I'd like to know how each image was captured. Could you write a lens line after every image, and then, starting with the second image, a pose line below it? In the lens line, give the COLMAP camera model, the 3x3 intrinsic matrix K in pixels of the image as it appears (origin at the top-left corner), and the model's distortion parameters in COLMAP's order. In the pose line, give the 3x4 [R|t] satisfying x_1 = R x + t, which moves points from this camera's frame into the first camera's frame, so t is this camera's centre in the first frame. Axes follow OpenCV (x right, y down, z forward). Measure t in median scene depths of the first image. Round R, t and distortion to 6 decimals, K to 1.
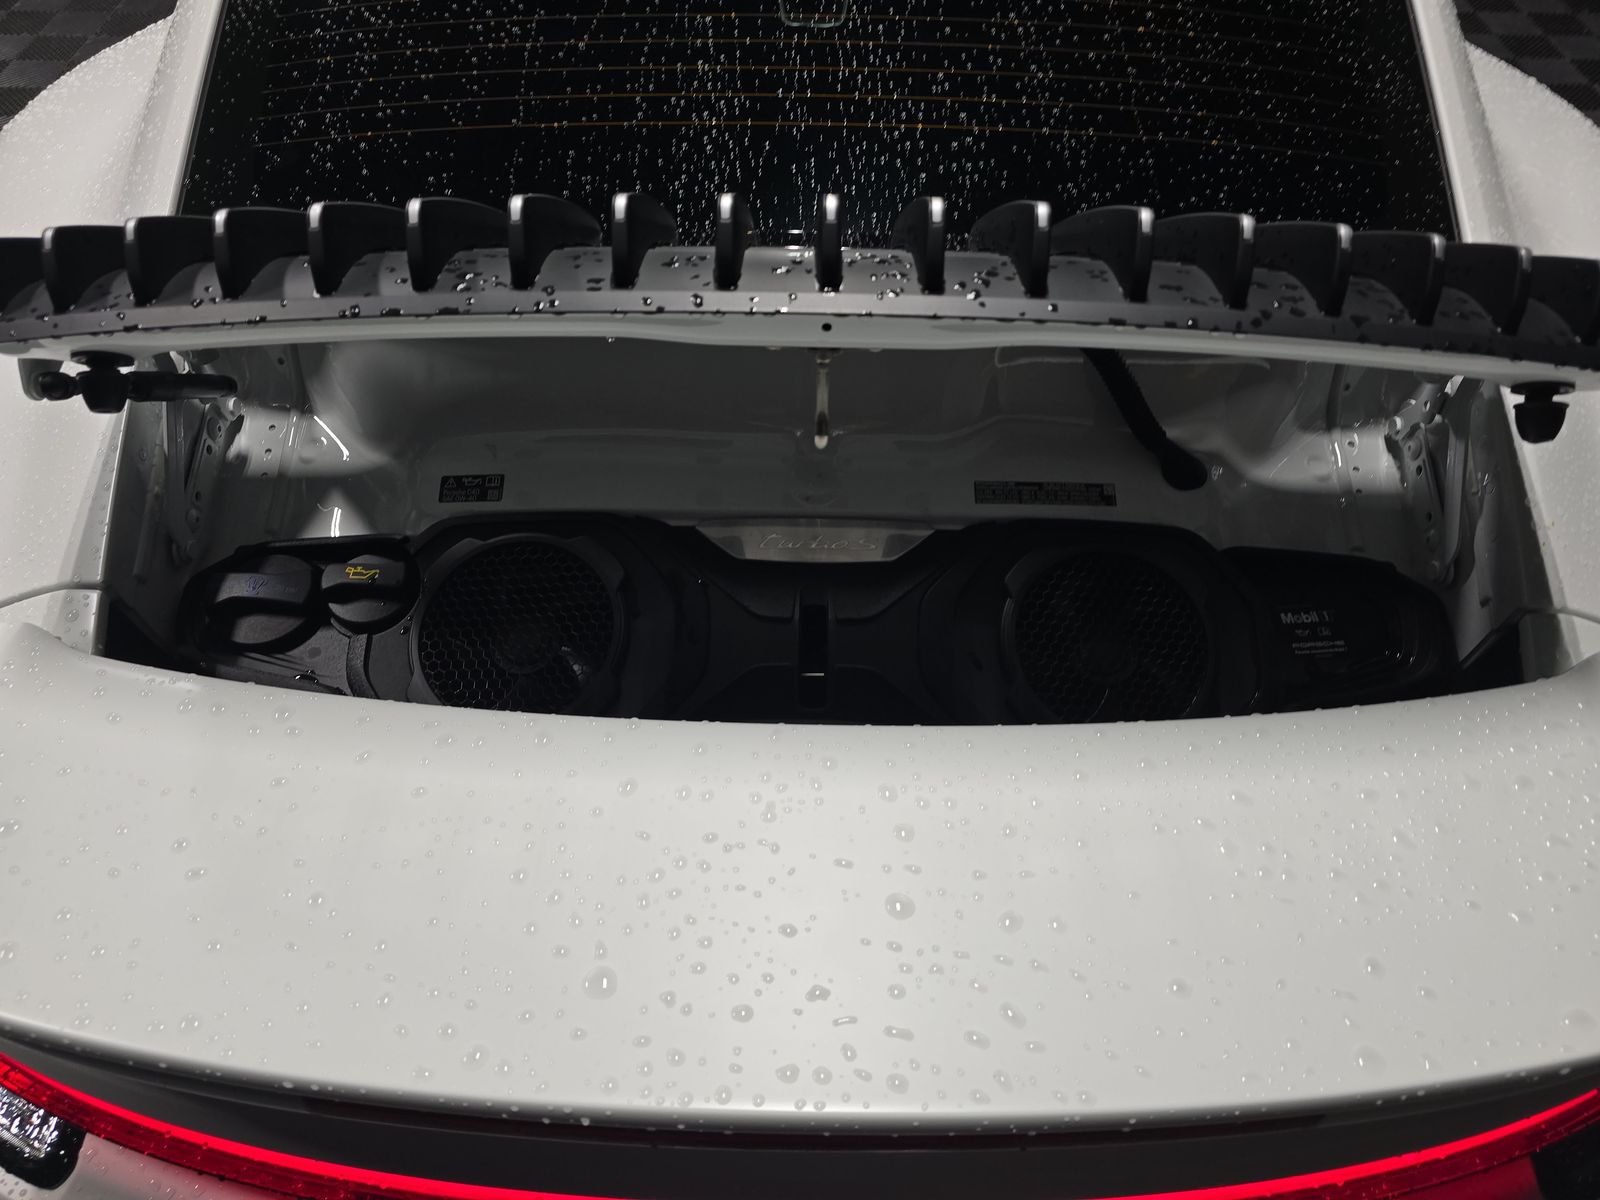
lens RADIAL K [[1079.0, 0, 800.0], [0, 1079.0, 600.0], [0, 0, 1]] dist [0.037496, -0.047171]
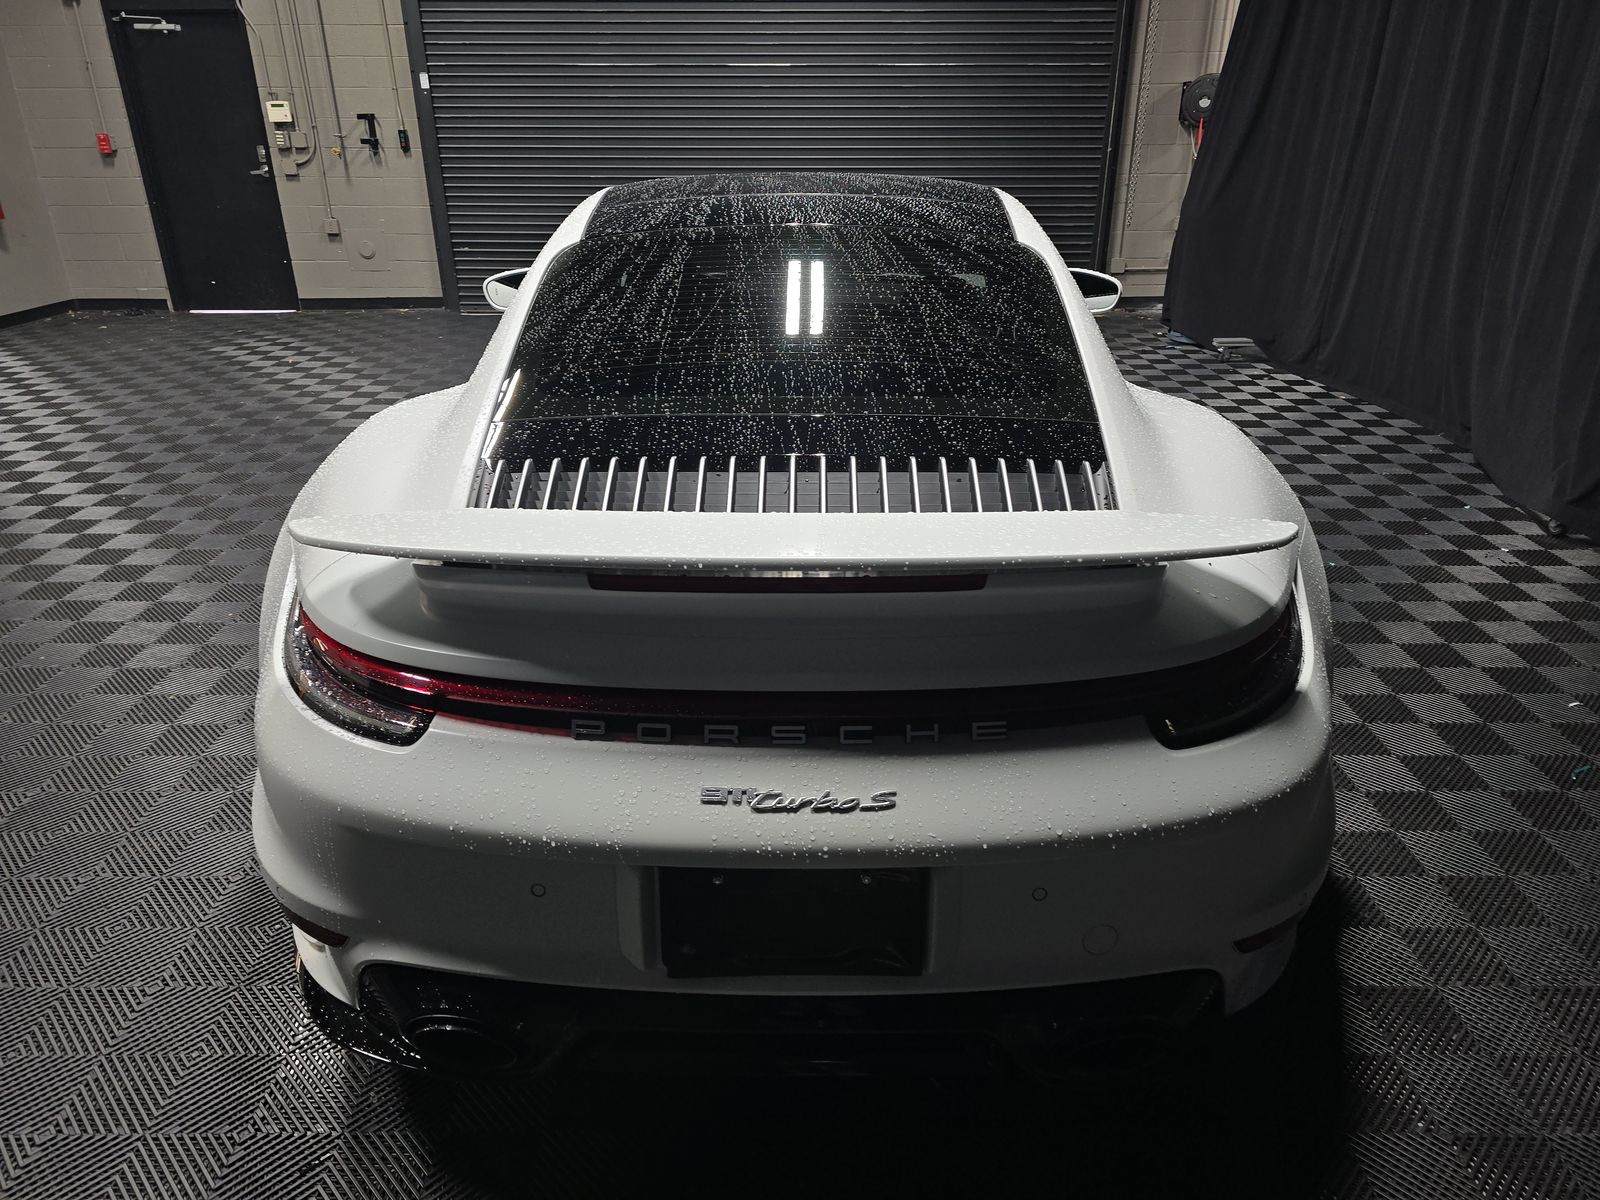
lens RADIAL K [[1068.5, 0, 794.0], [0, 1068.5, 595.7], [0, 0, 1]] dist [0.038069, -0.037795]
pose [[0.999945, -0.008208, -0.006555, 0.026300], [0.004290, 0.888734, -0.458403, 0.973489], [0.009589, 0.458349, 0.888720, -0.713610]]
